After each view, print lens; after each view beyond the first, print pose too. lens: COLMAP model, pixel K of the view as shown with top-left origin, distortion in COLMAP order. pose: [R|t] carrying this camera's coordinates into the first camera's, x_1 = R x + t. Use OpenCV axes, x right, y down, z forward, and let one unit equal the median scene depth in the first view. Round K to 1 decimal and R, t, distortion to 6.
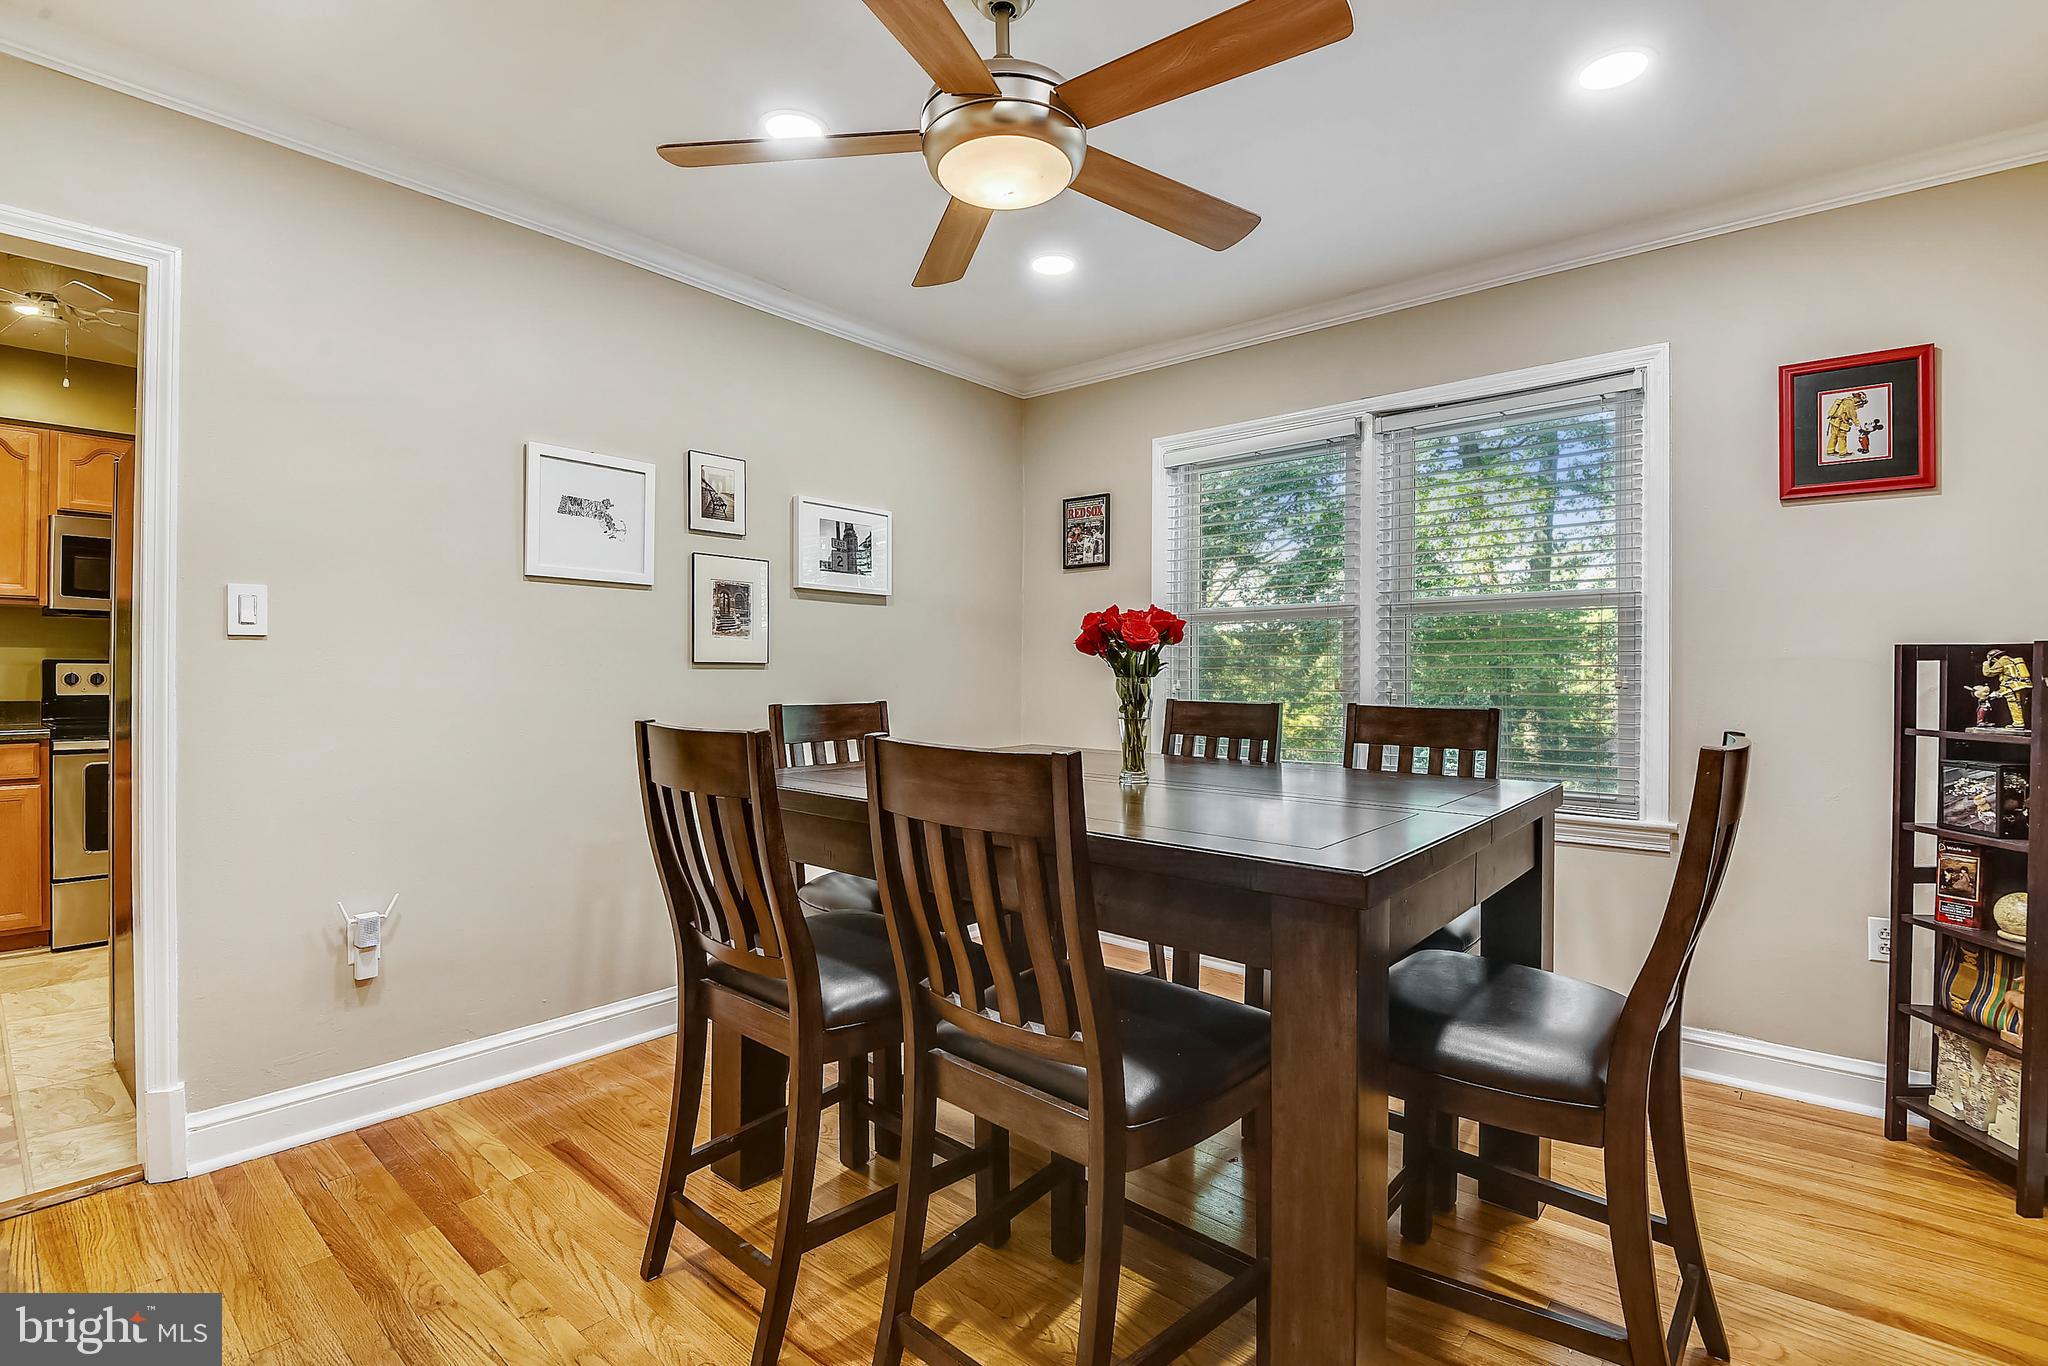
lens RADIAL K [[910.7, 0, 988.6], [0, 910.7, 678.3], [0, 0, 1]] dist [-0.005238, -0.000269]
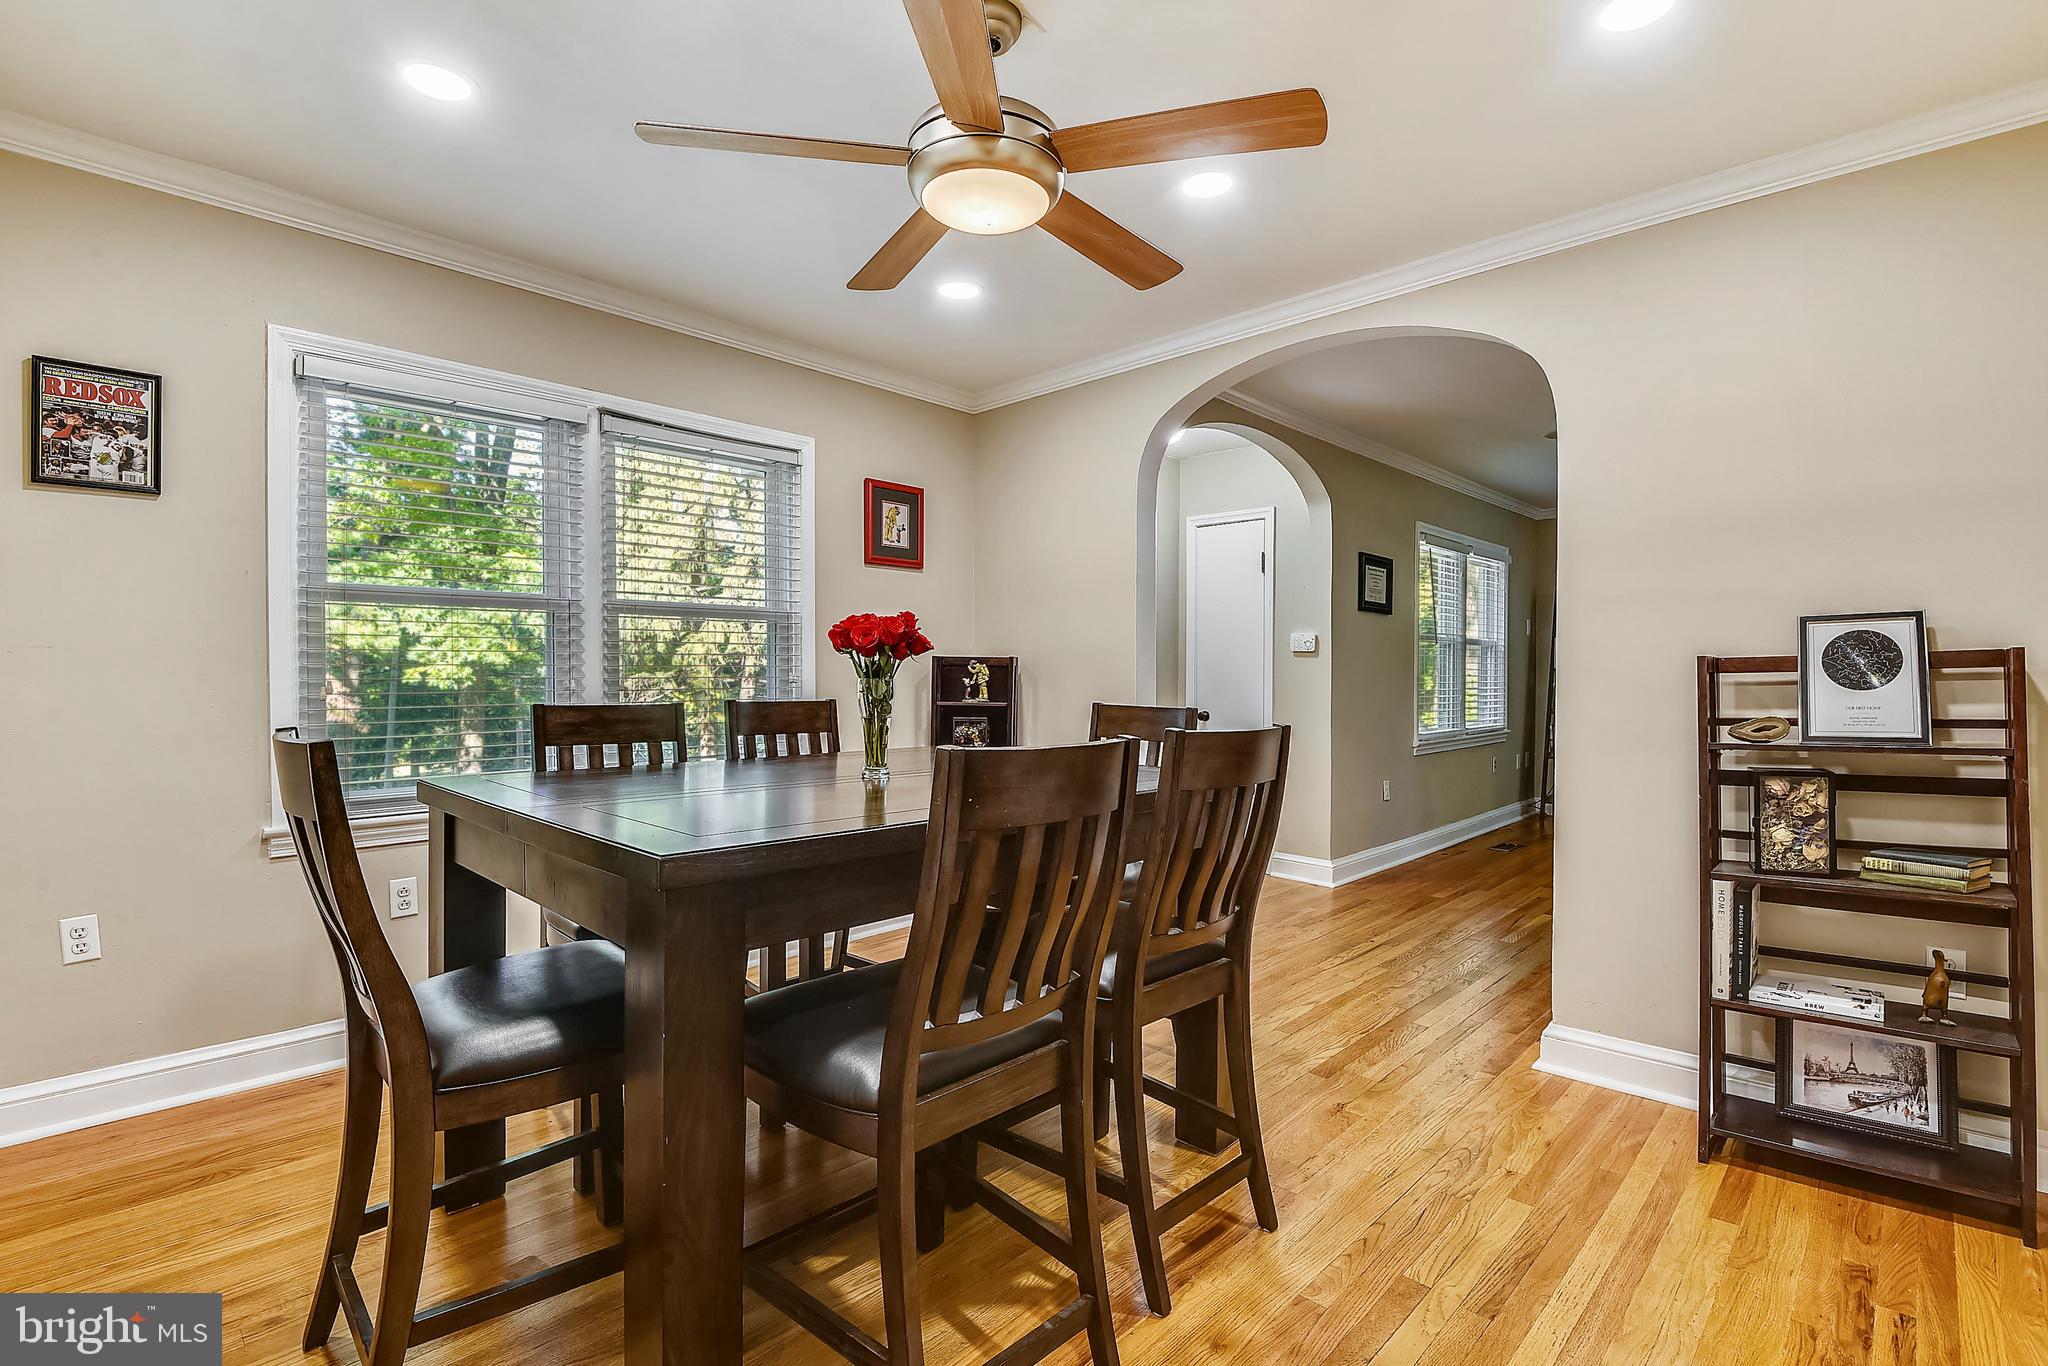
lens RADIAL K [[910.7, 0, 1020.4], [0, 910.7, 682.1], [0, 0, 1]] dist [-0.005238, -0.000269]
pose [[0.063045, -0.011339, 0.997946, -0.541238], [0.007974, 0.999909, 0.010857, -0.001915], [-0.997979, 0.007273, 0.063130, 0.489017]]
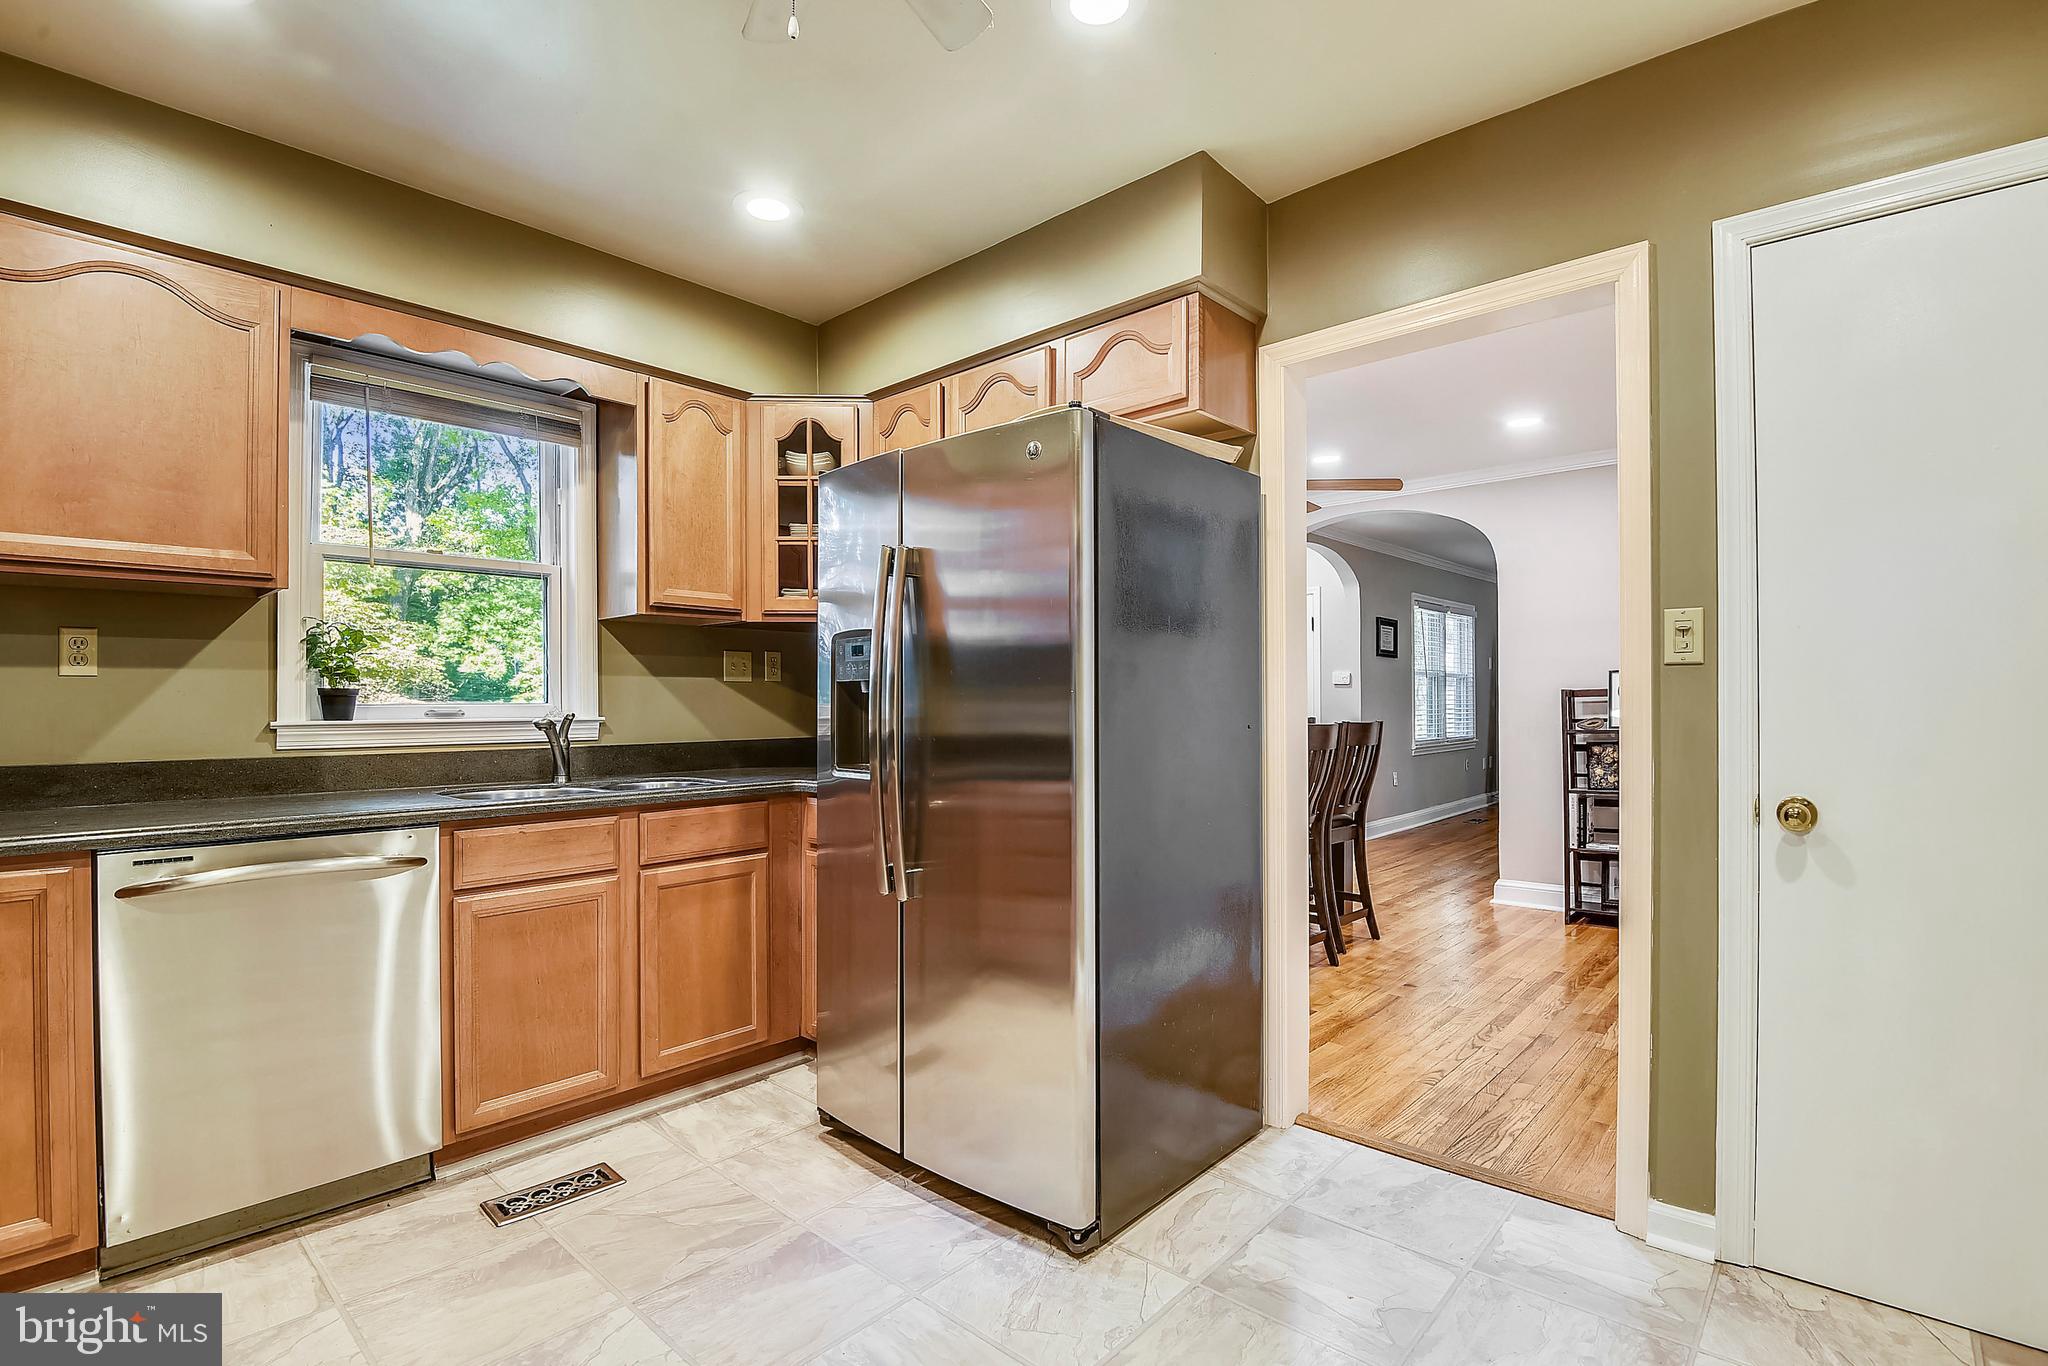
lens RADIAL K [[939.4, 0, 1019.8], [0, 939.4, 676.0], [0, 0, 1]] dist [-0.014908, -0.003098]
pose [[0.024060, 0.022430, 0.999459, -1.899038], [0.007329, 0.999717, -0.022612, -0.005086], [-0.999684, 0.007869, 0.023889, 1.107946]]
